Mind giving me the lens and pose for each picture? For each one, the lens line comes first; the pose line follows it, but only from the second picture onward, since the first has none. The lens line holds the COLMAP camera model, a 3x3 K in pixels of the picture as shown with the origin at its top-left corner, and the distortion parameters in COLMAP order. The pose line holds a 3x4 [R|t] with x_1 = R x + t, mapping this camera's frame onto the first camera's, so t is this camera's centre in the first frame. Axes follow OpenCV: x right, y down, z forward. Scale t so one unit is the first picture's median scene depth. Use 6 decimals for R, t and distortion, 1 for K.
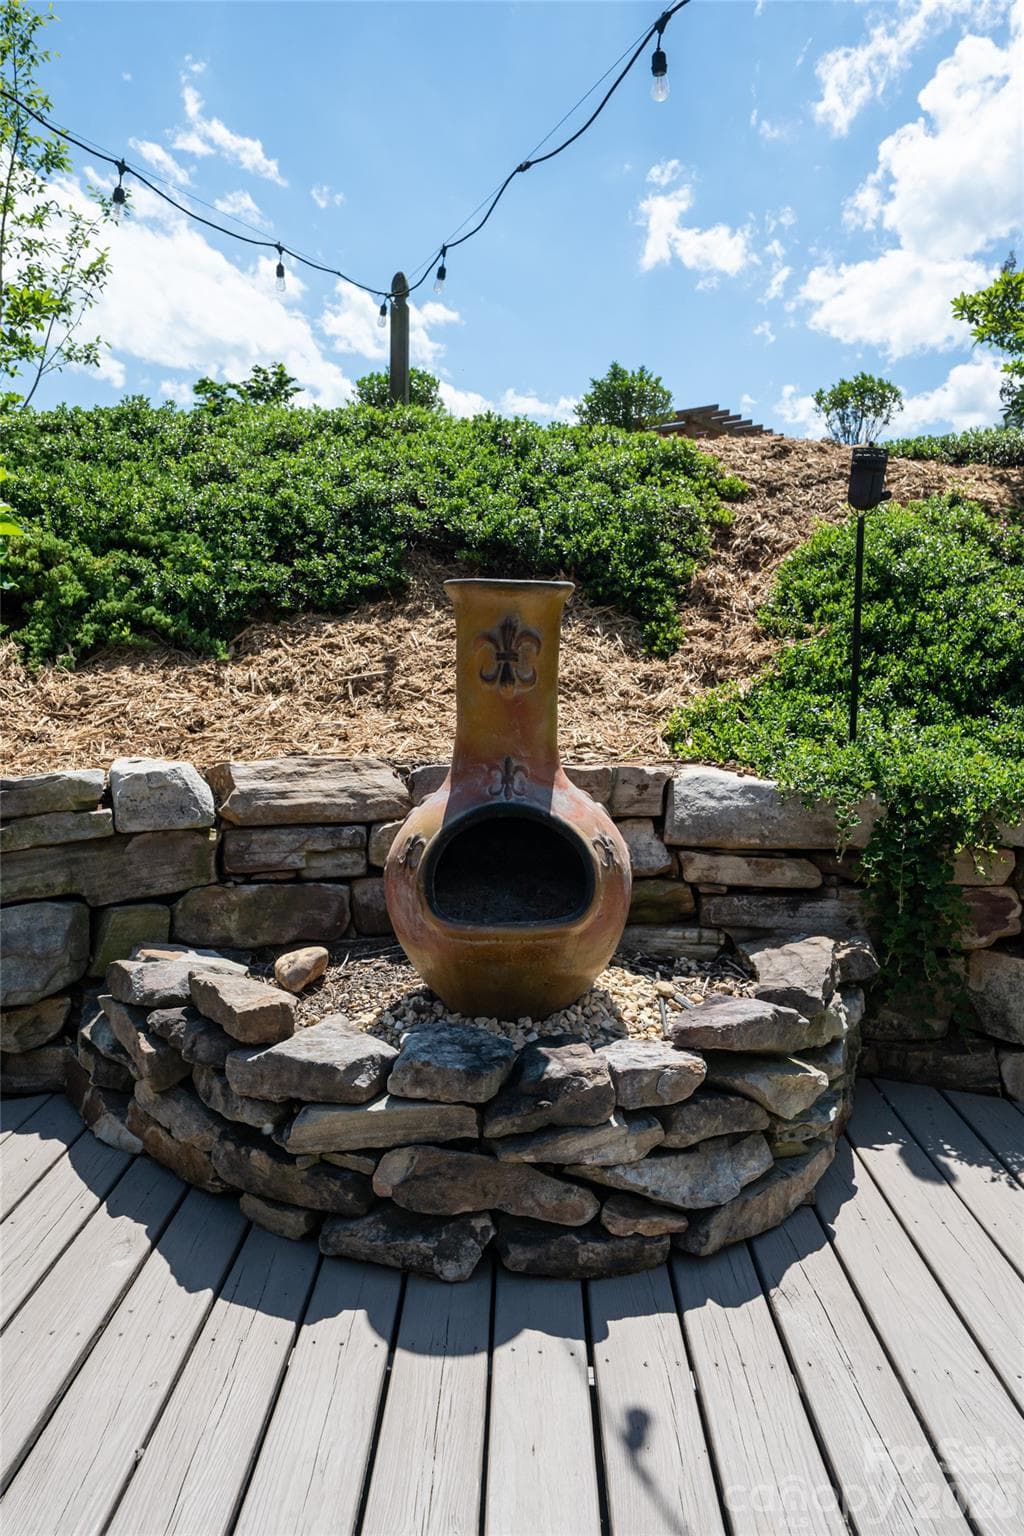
lens RADIAL K [[1063.0, 0, 512.0], [0, 1063.0, 768.0], [0, 0, 1]] dist [0.000425, -0.001819]
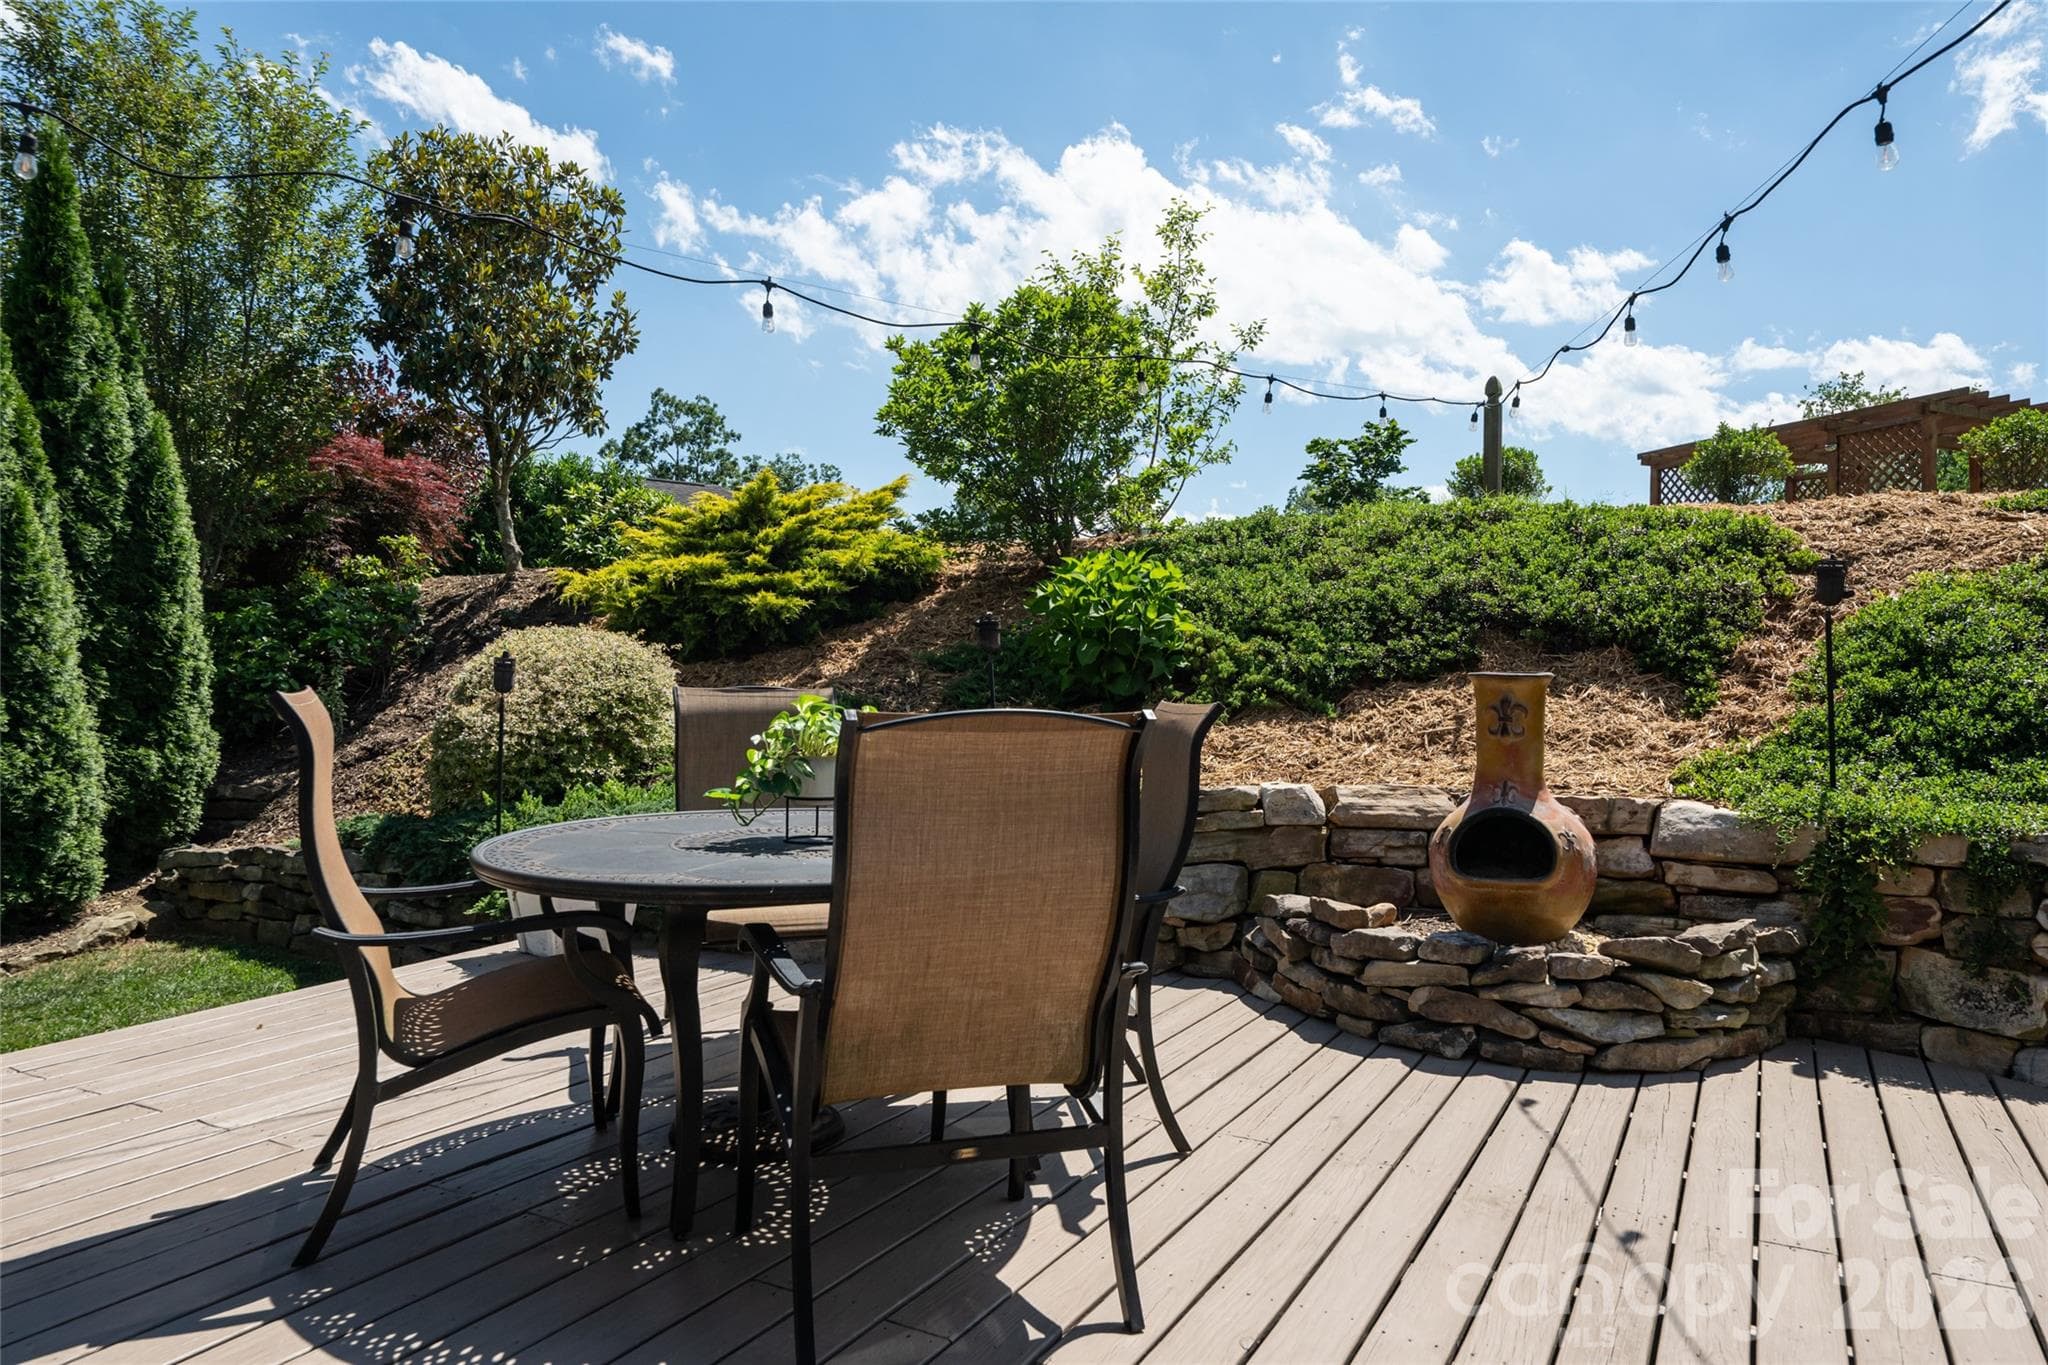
lens RADIAL K [[1417.3, 0, 1024.0], [0, 1417.3, 682.5], [0, 0, 1]] dist [0.000425, -0.001819]
pose [[0.890605, -0.004897, -0.454751, 0.195996], [-0.050142, 0.992788, -0.108891, 0.068816], [0.452005, 0.119781, 0.883937, -0.762369]]
